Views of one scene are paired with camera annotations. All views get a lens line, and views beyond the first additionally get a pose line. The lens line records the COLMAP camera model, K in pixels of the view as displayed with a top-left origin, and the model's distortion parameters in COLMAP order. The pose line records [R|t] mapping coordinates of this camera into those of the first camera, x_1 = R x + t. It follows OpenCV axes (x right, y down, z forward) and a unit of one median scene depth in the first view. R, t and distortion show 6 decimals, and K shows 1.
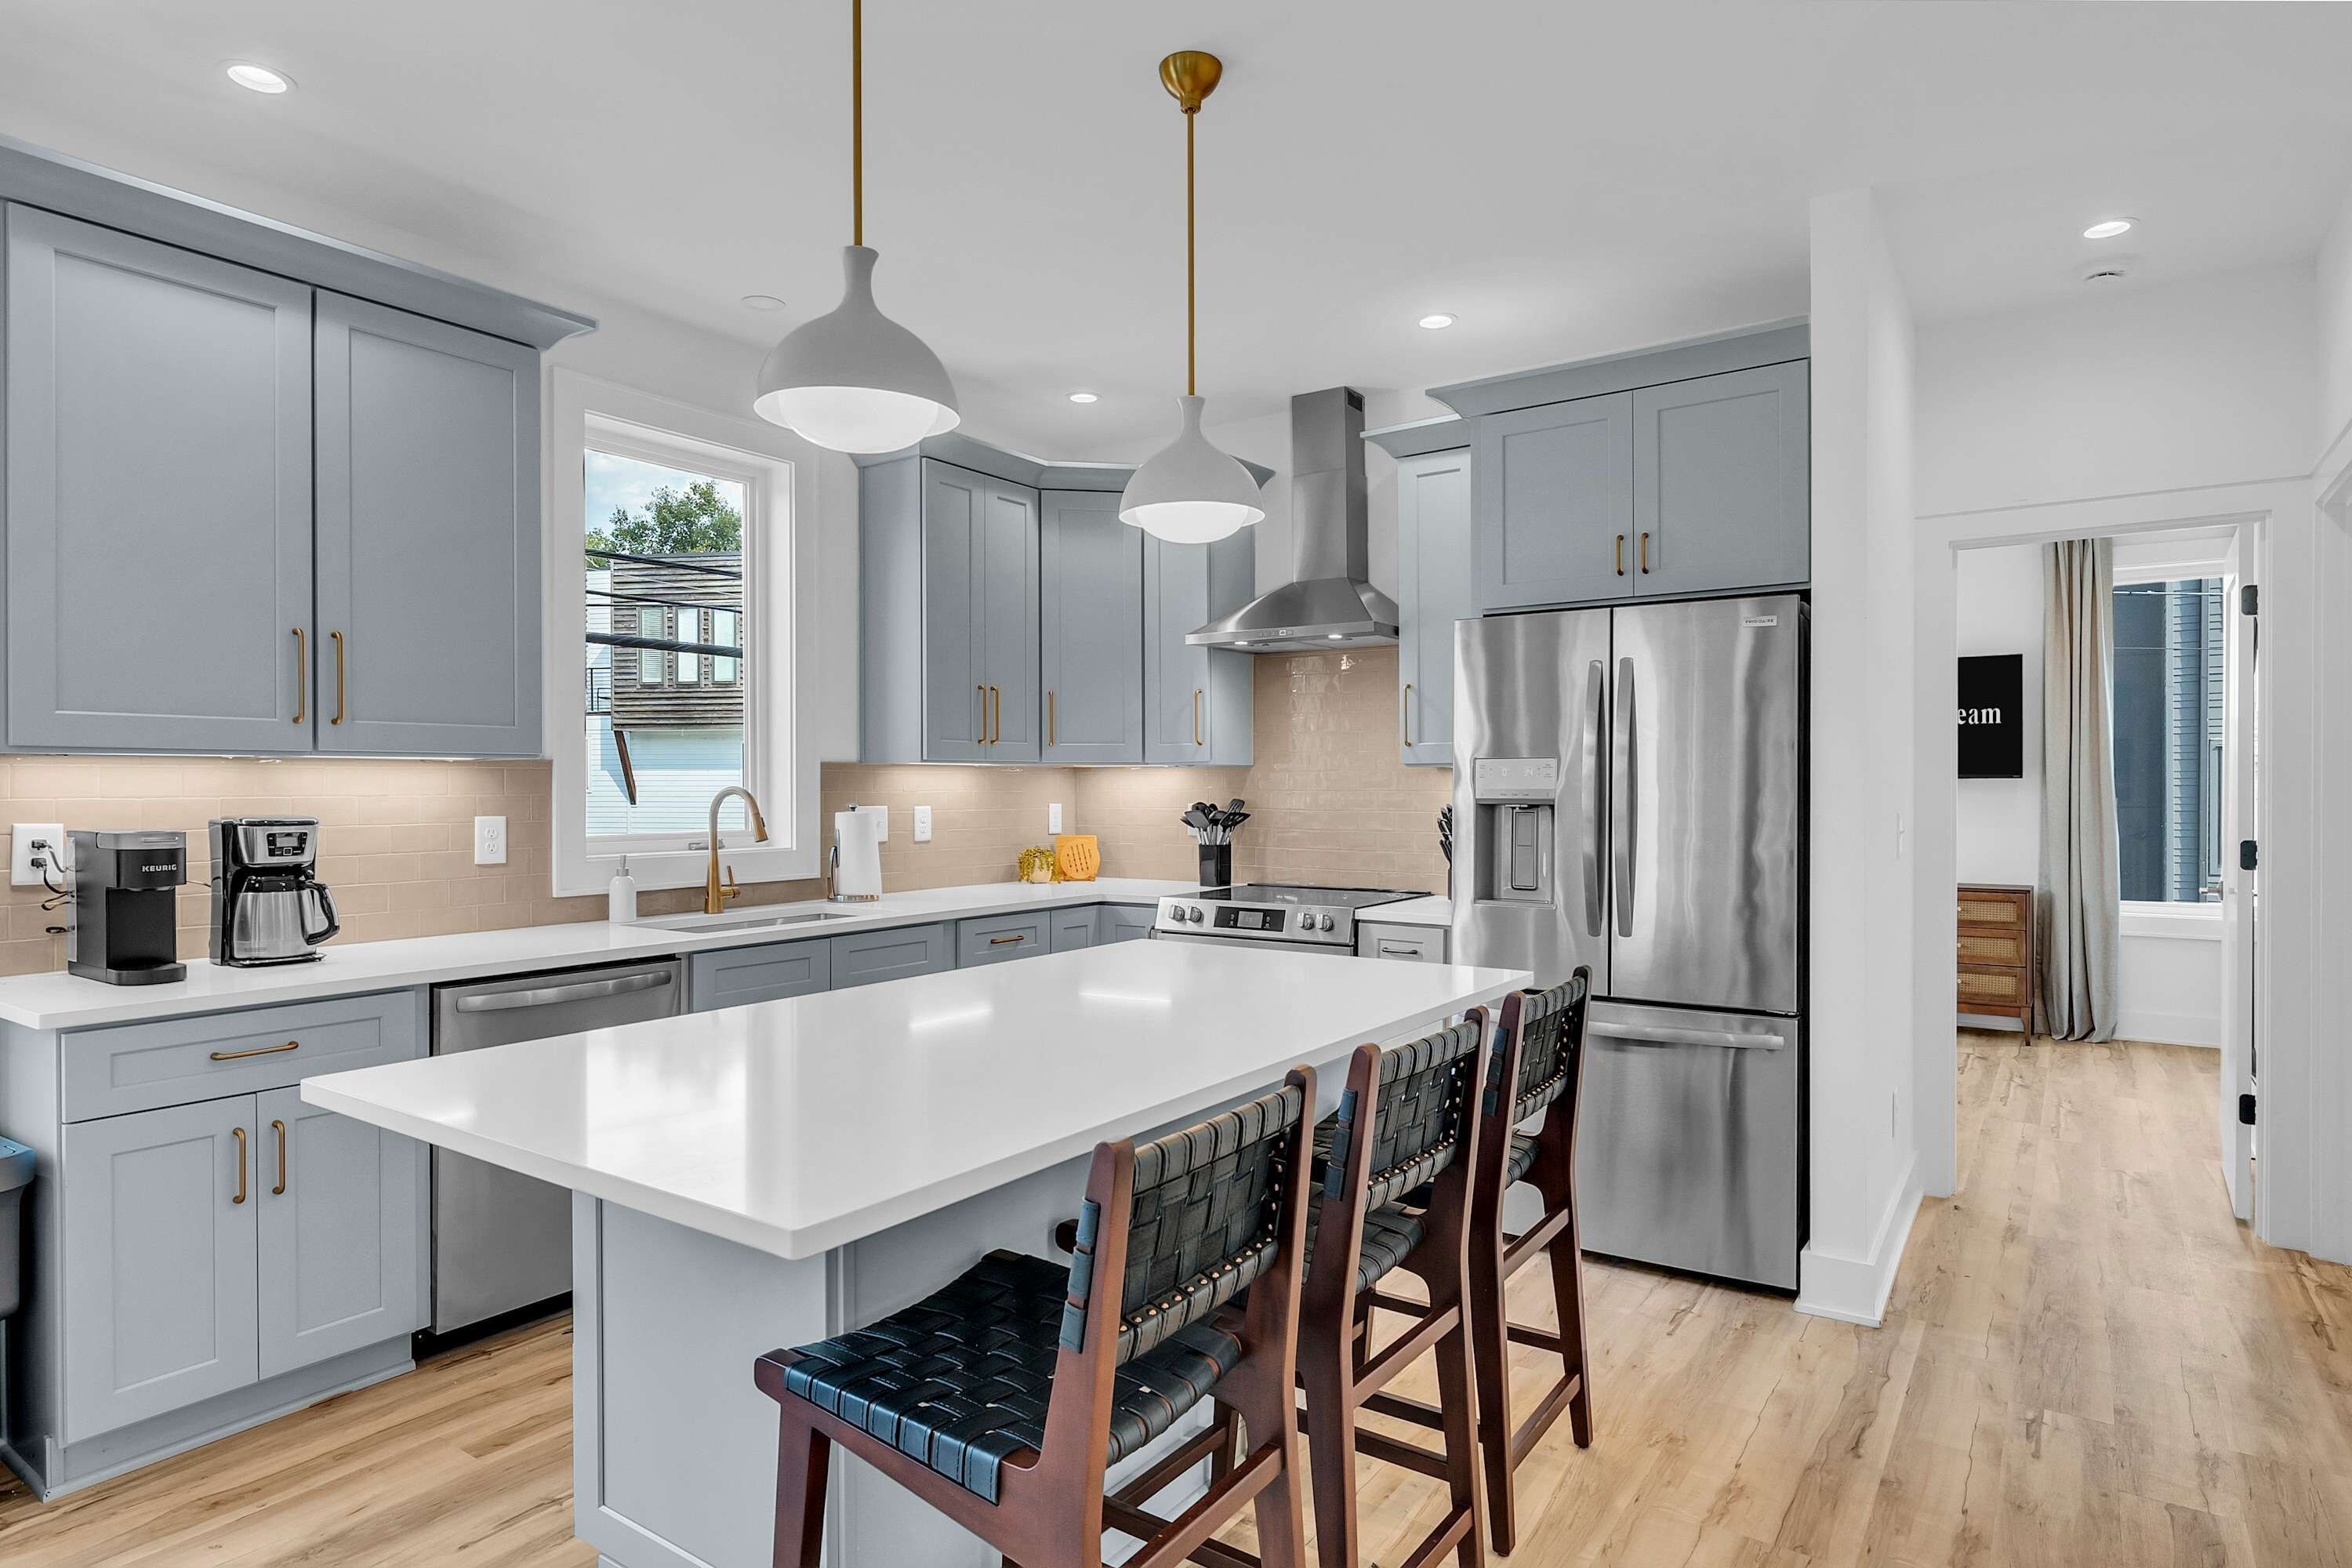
lens RADIAL K [[1267.1, 0, 1176.0], [0, 1267.1, 784.0], [0, 0, 1]] dist [-0.000434, -0.000061]
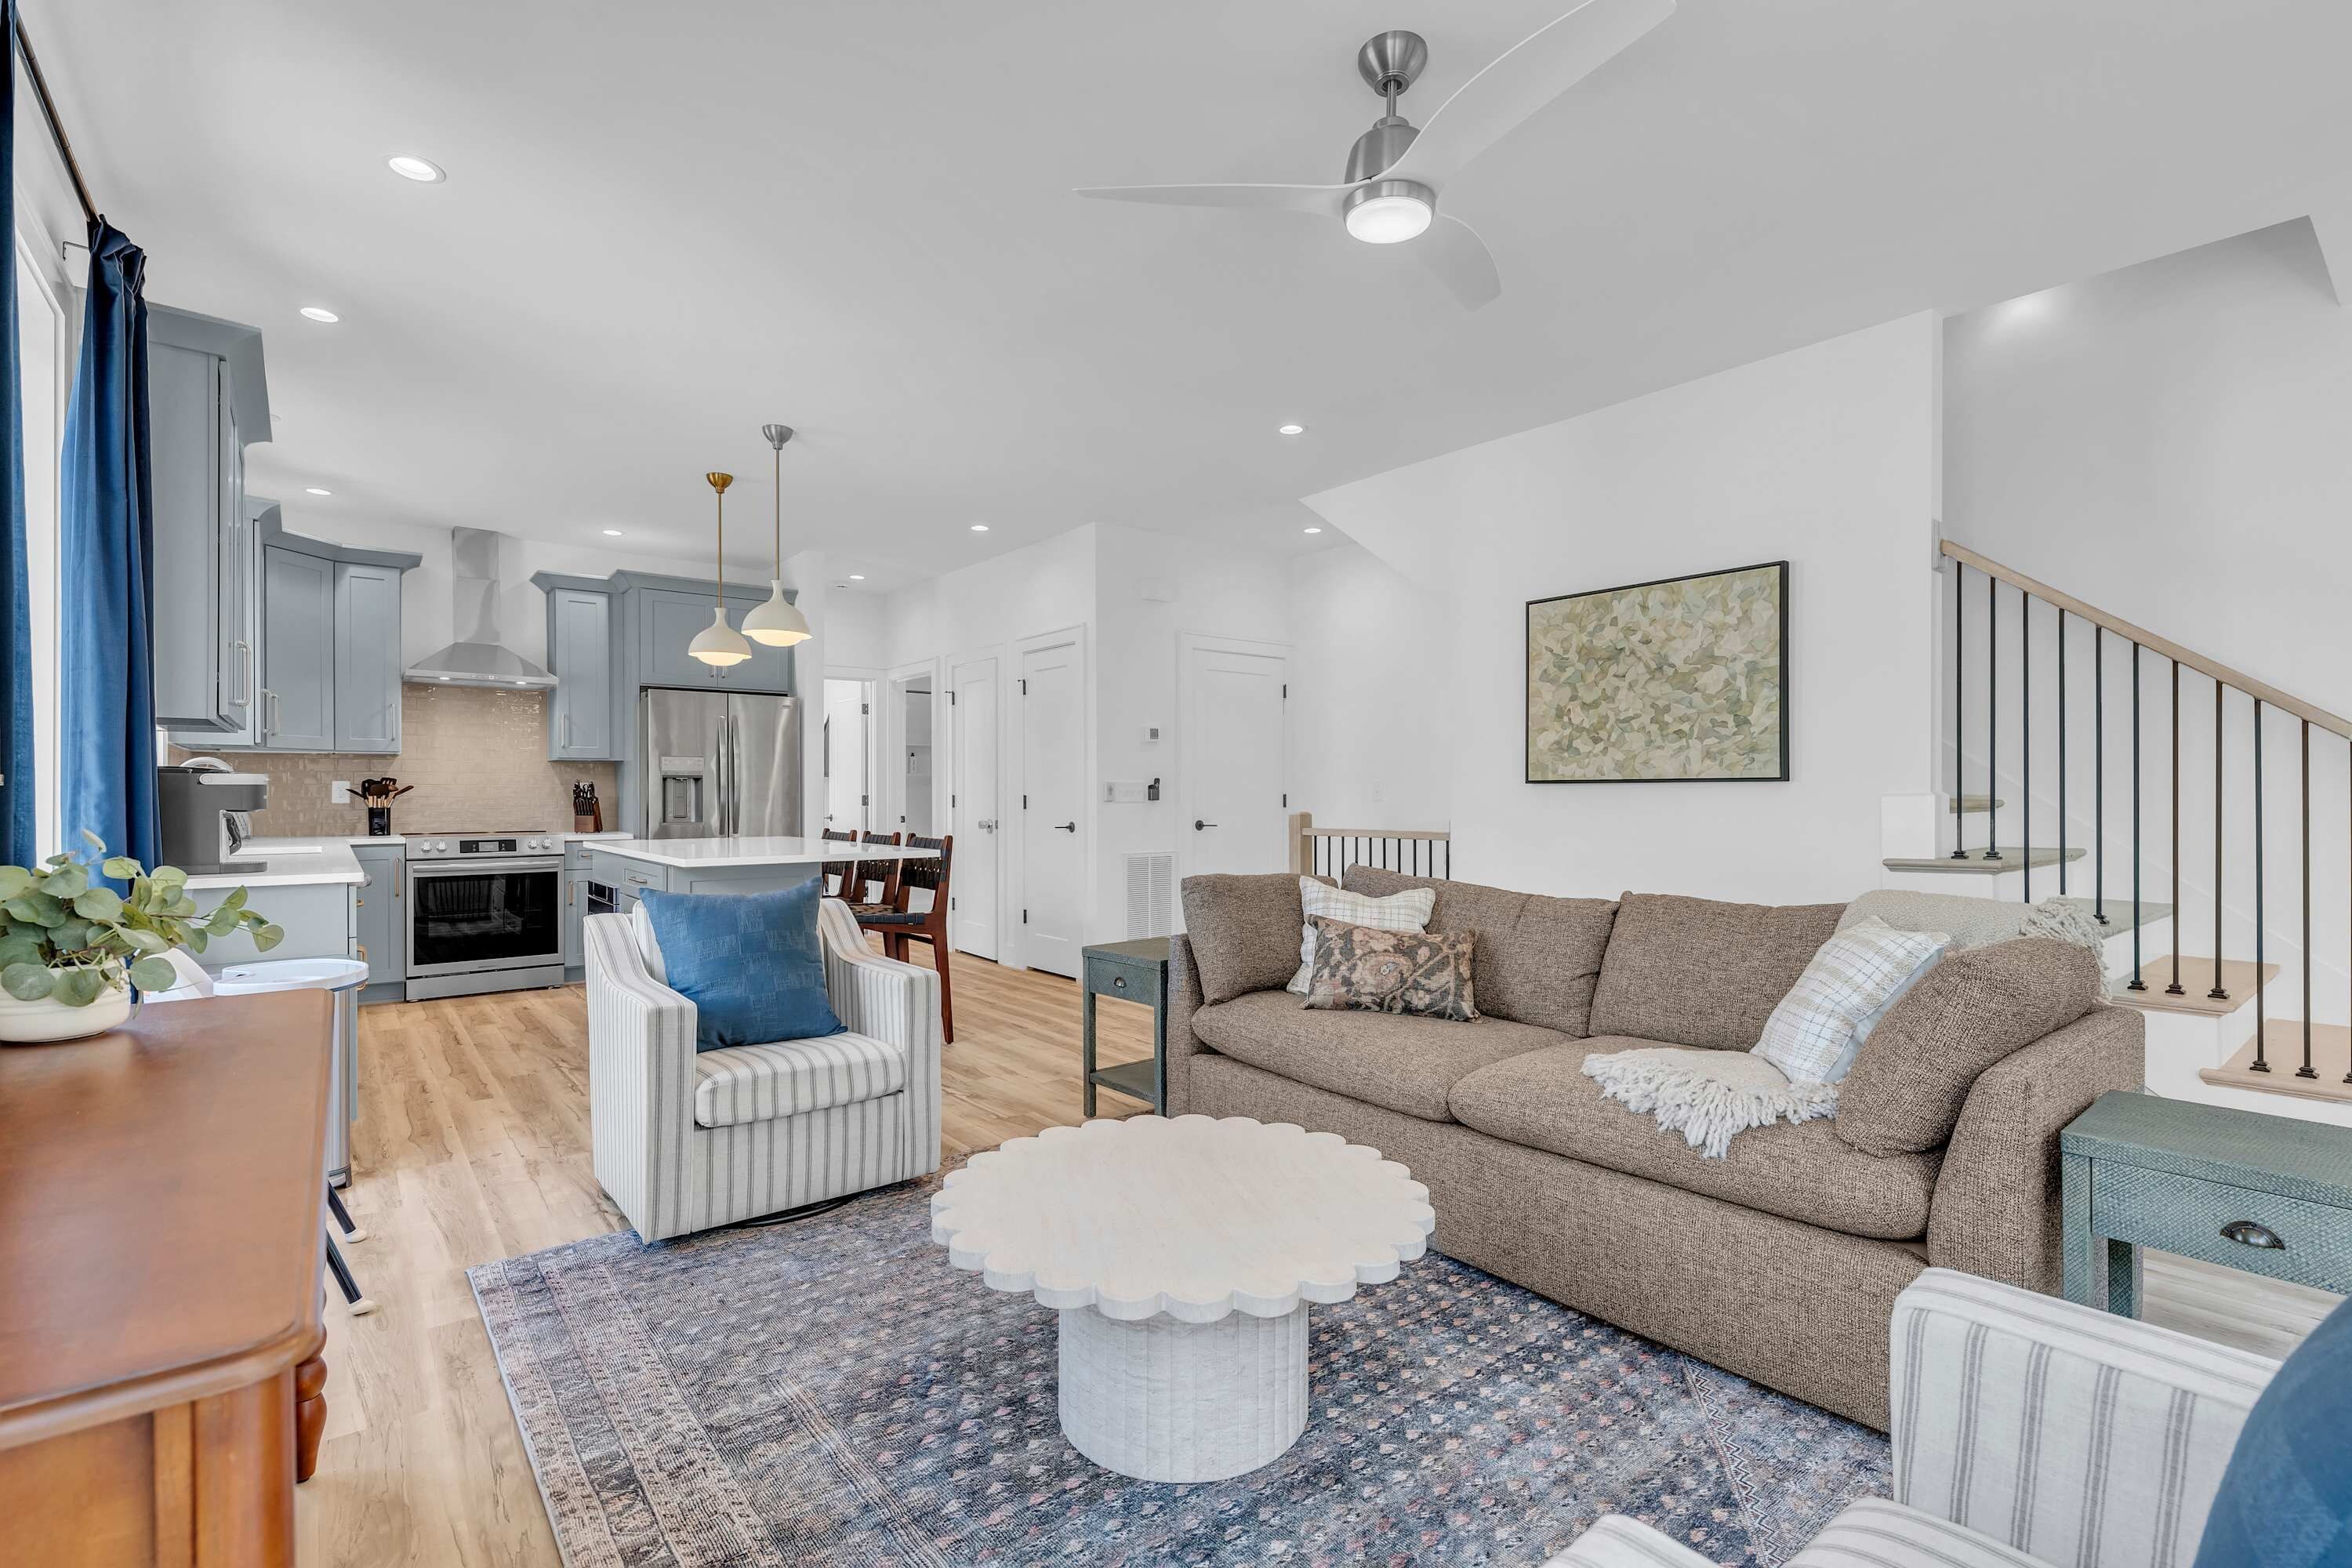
lens RADIAL K [[1076.5, 0, 1176.0], [0, 1076.5, 784.0], [0, 0, 1]] dist [-0.000012, -0.000006]
pose [[0.274380, 0.004254, 0.961612, -1.084493], [0.004333, 0.999975, -0.005660, 0.036755], [-0.961612, 0.005719, 0.274355, -0.271895]]
